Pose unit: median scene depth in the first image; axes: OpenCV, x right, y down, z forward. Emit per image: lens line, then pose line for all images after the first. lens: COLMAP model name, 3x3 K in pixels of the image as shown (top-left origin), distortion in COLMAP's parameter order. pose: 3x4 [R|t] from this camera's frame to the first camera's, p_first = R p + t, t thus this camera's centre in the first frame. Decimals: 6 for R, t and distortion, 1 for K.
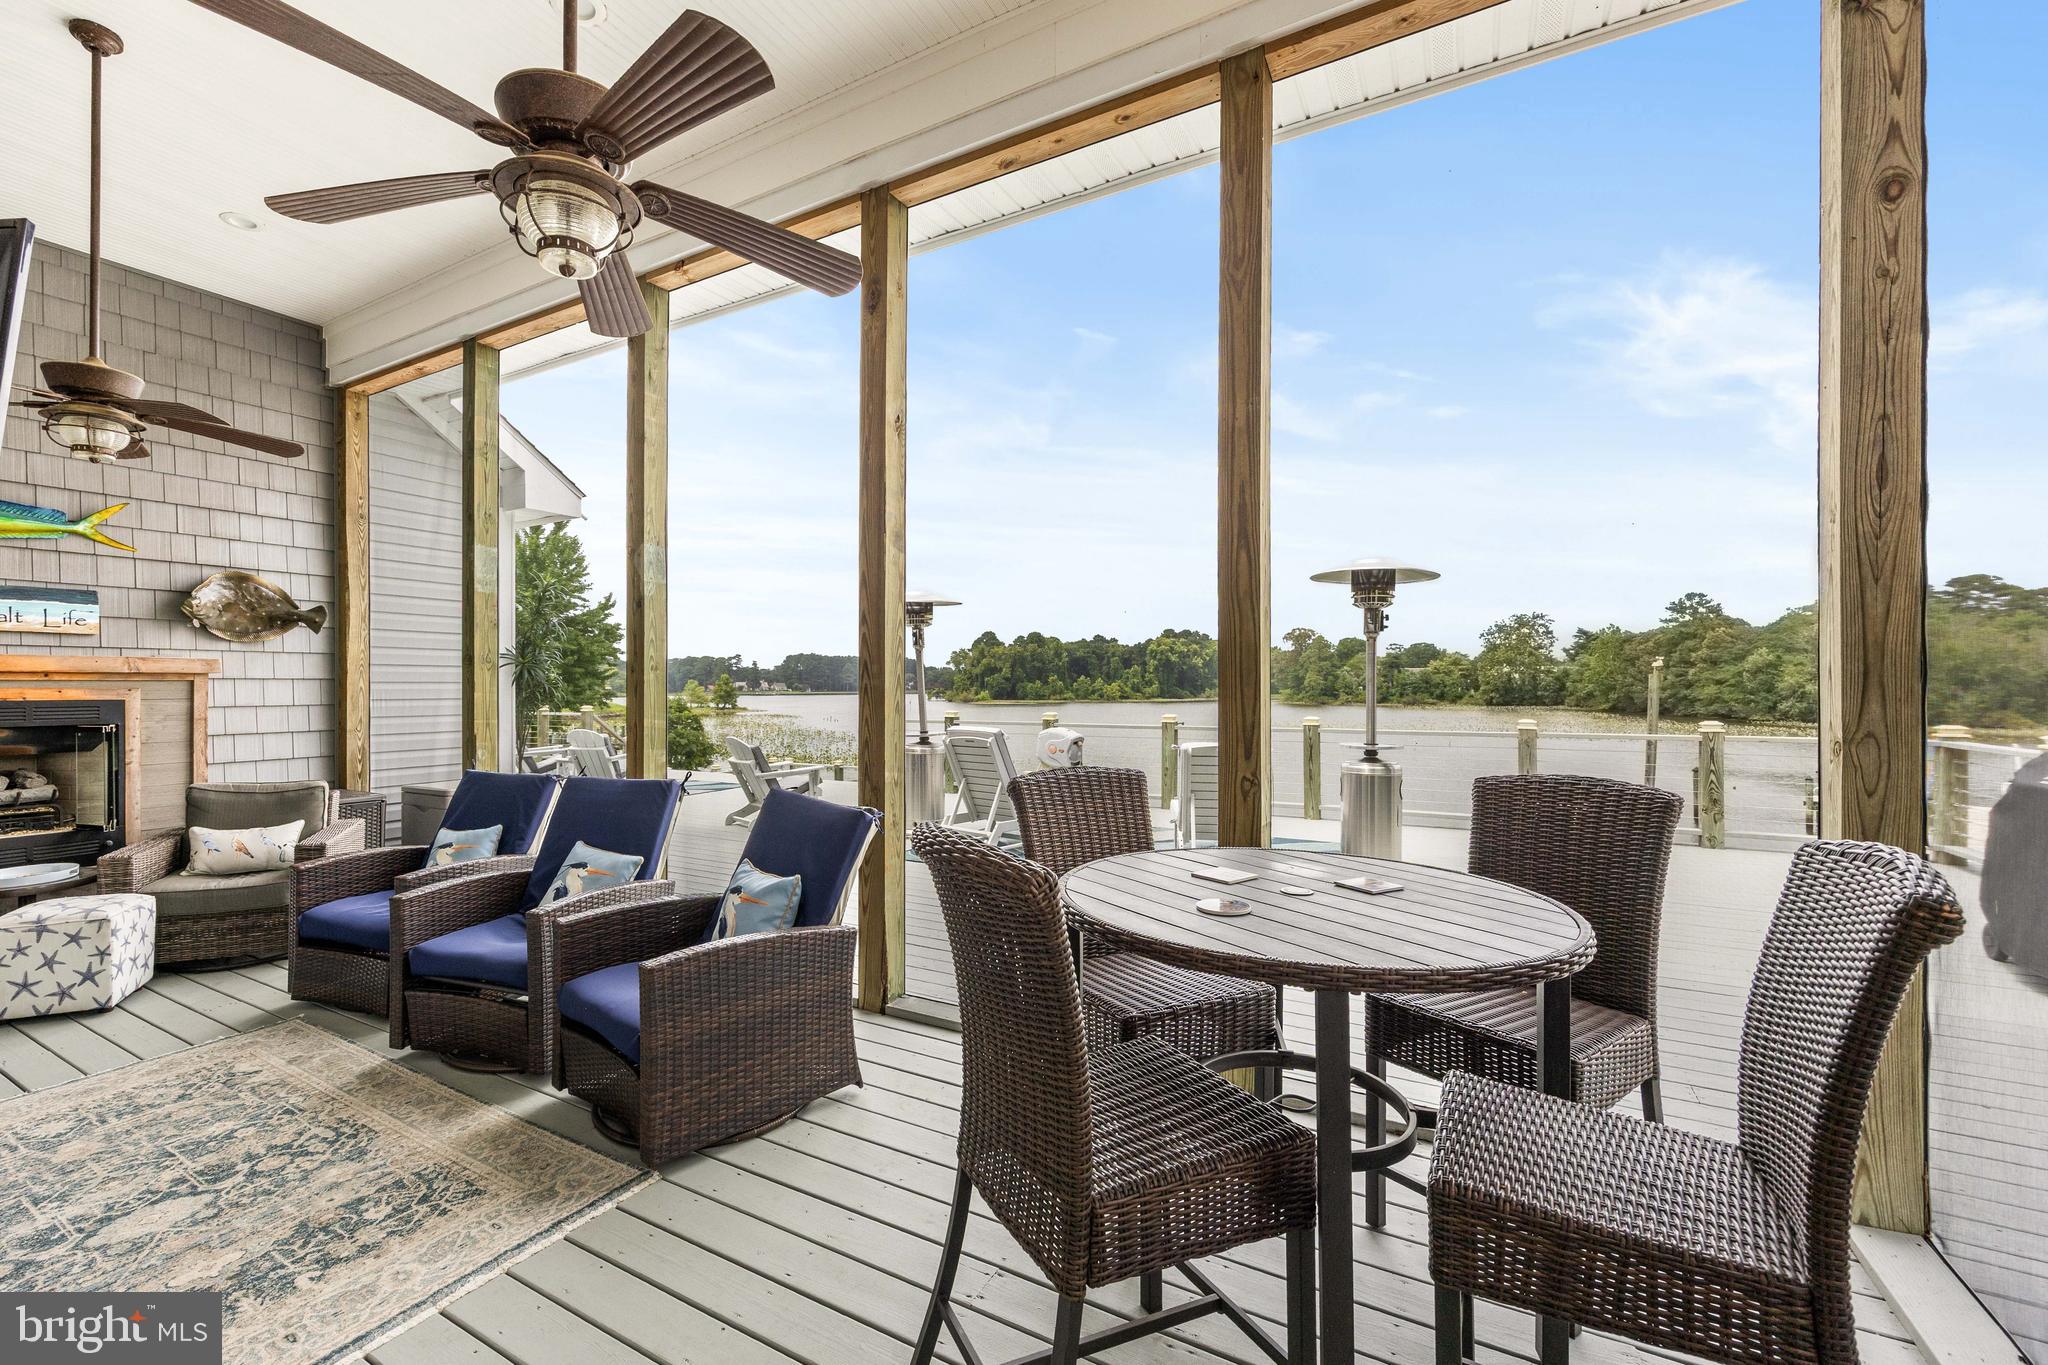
lens RADIAL K [[856.6, 0, 959.8], [0, 856.6, 687.3], [0, 0, 1]] dist [-0.000835, -0.000324]
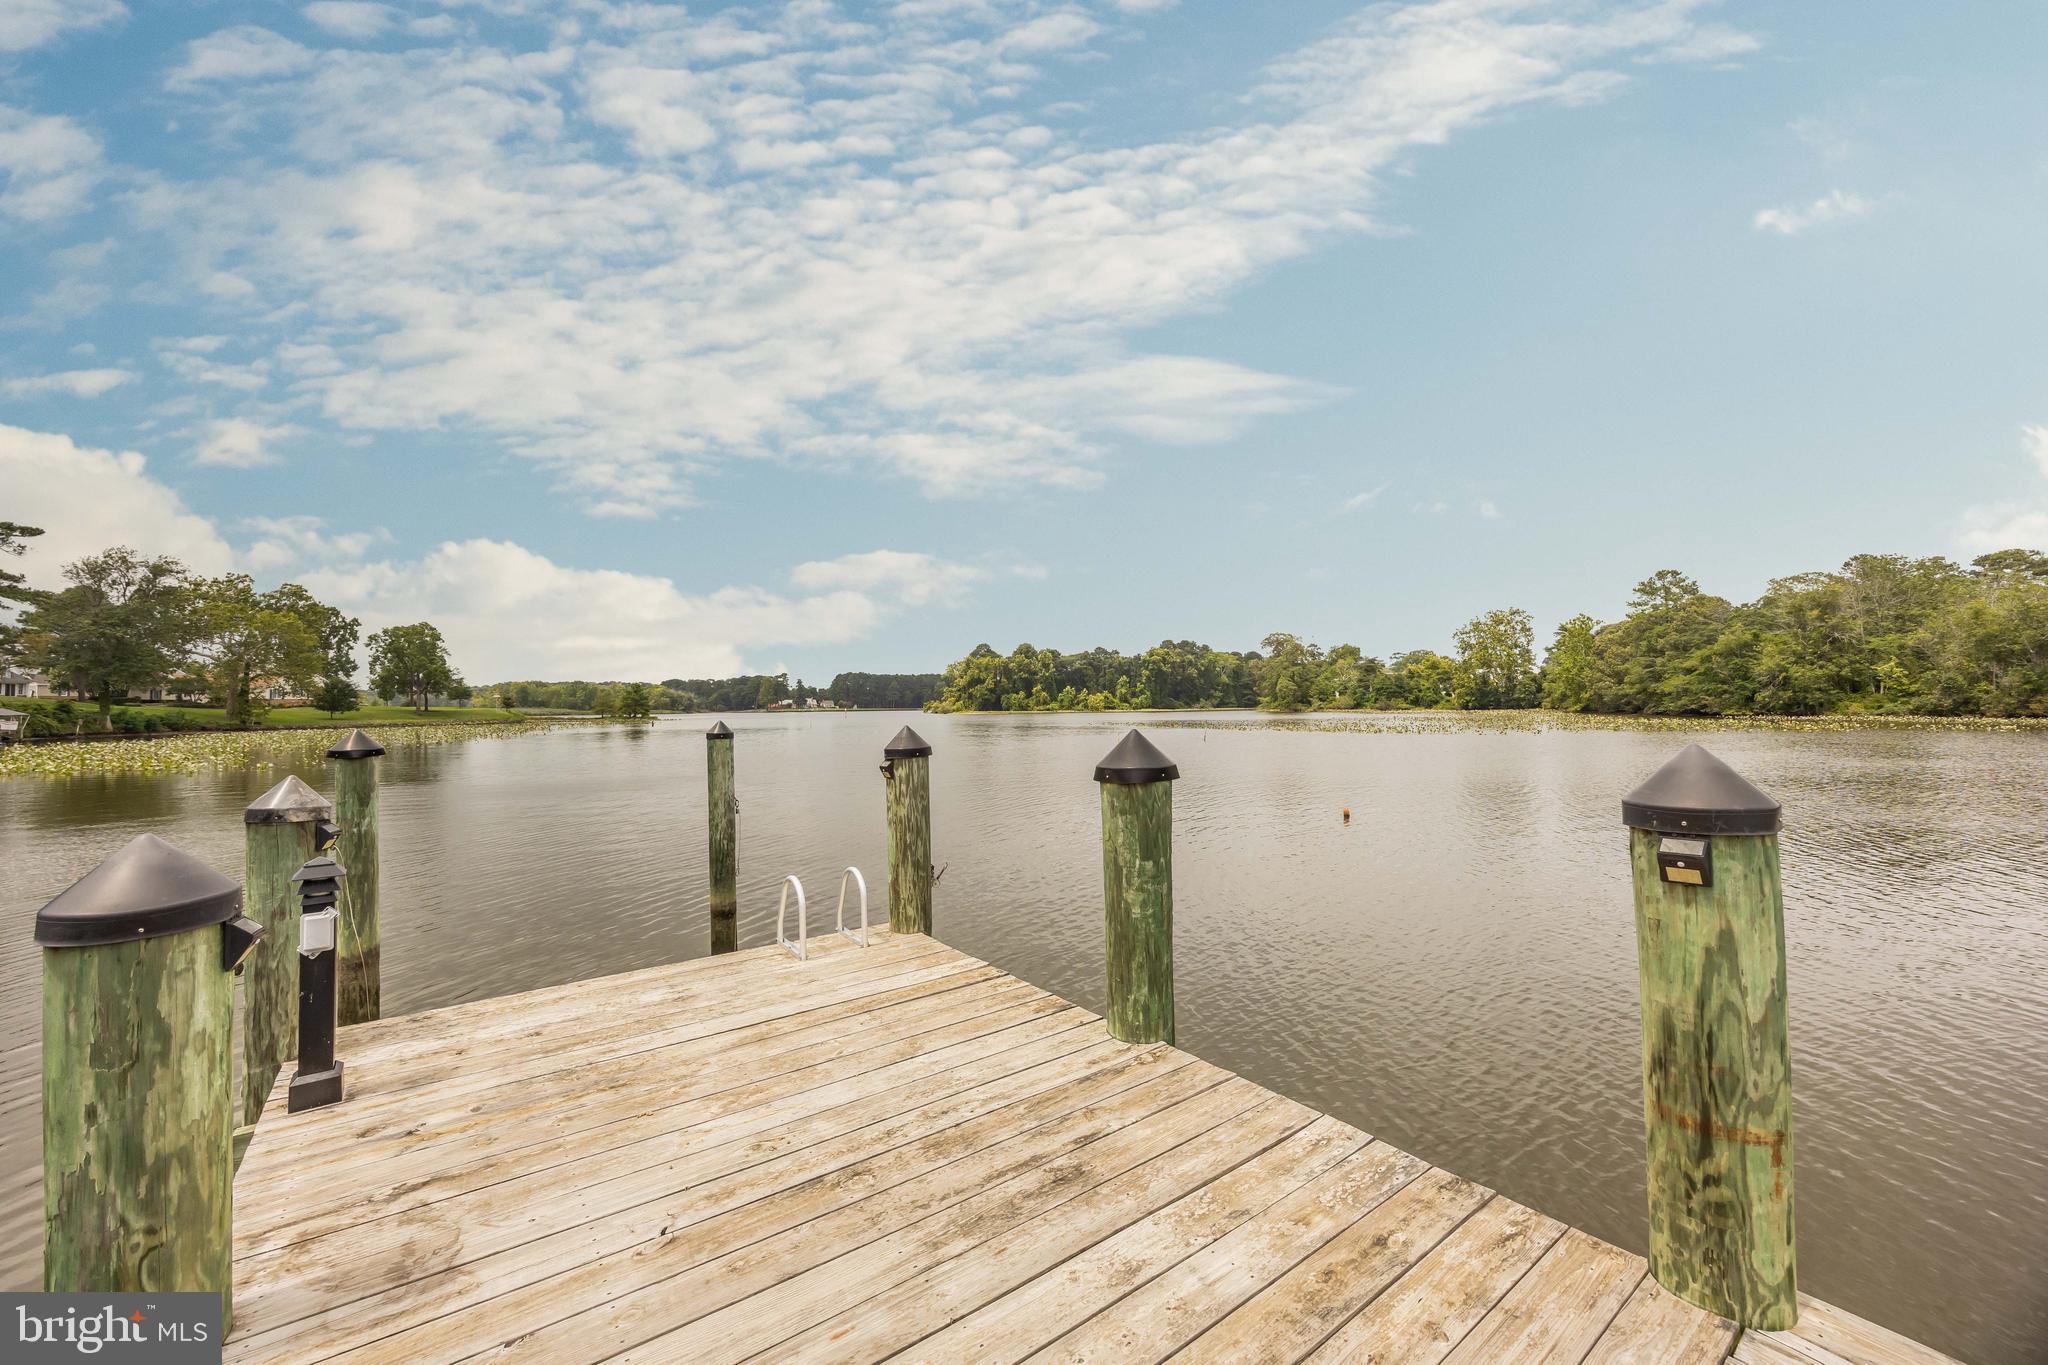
lens RADIAL K [[781.3, 0, 1024.0], [0, 781.3, 682.5], [0, 0, 1]] dist [-0.002686, 0.000154]
pose [[0.999467, -0.007816, -0.031696, 0.241992], [0.006786, 0.999450, -0.032470, 0.021610], [0.031932, 0.032237, 0.998970, 0.207243]]
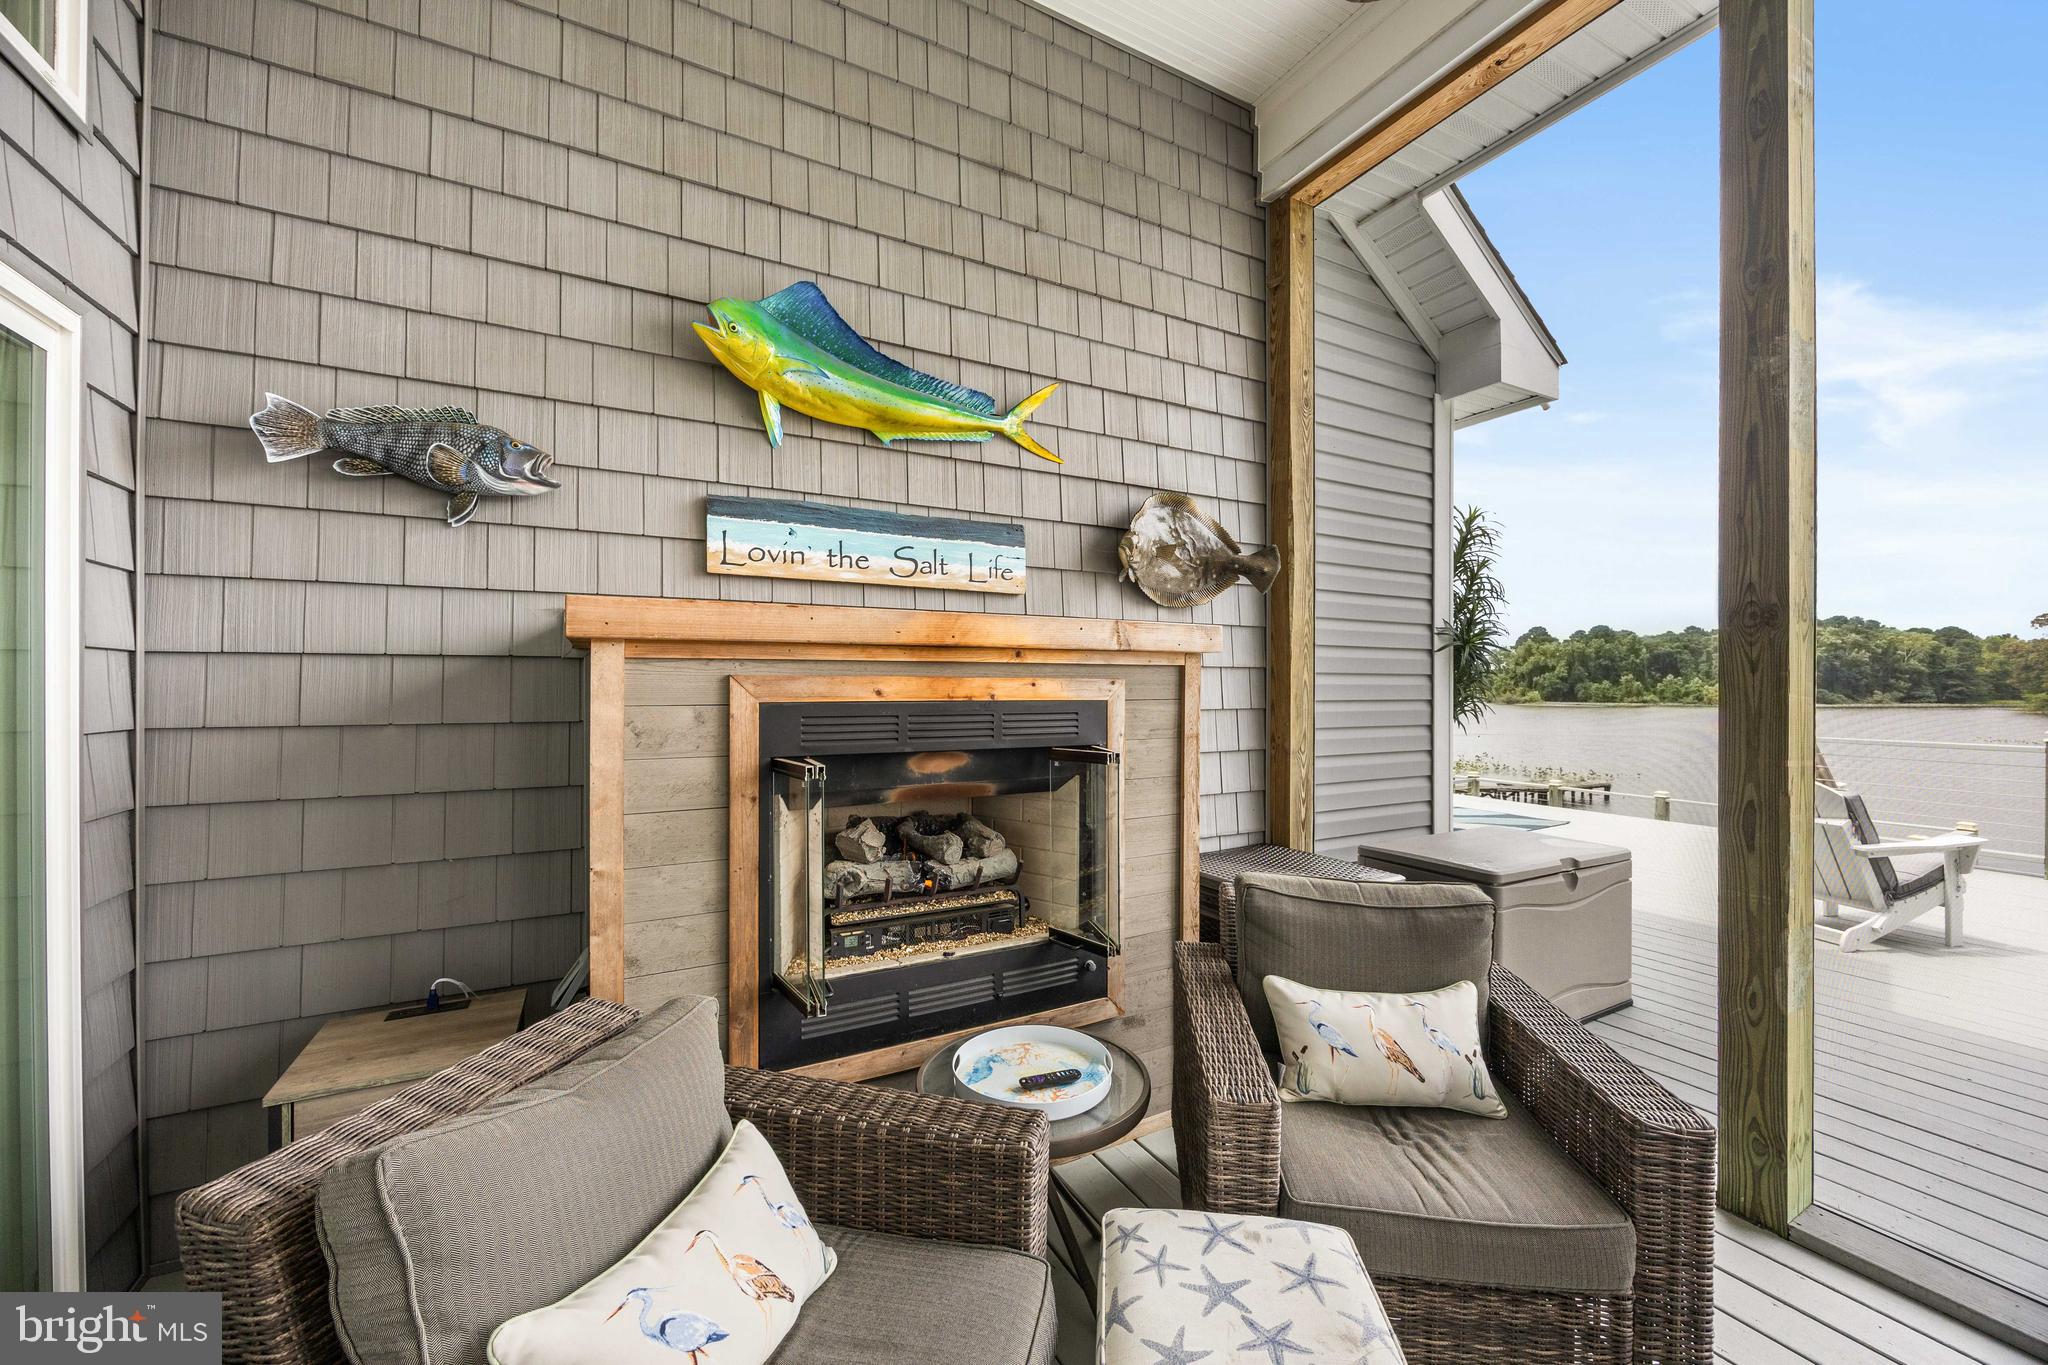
lens RADIAL K [[781.3, 0, 1024.0], [0, 781.3, 682.5], [0, 0, 1]] dist [-0.002686, 0.000154]
pose [[0.857170, 0.002685, -0.515026, -0.016070], [-0.005144, 0.999981, -0.003349, 0.000109], [0.515008, 0.005520, 0.857168, 0.011487]]
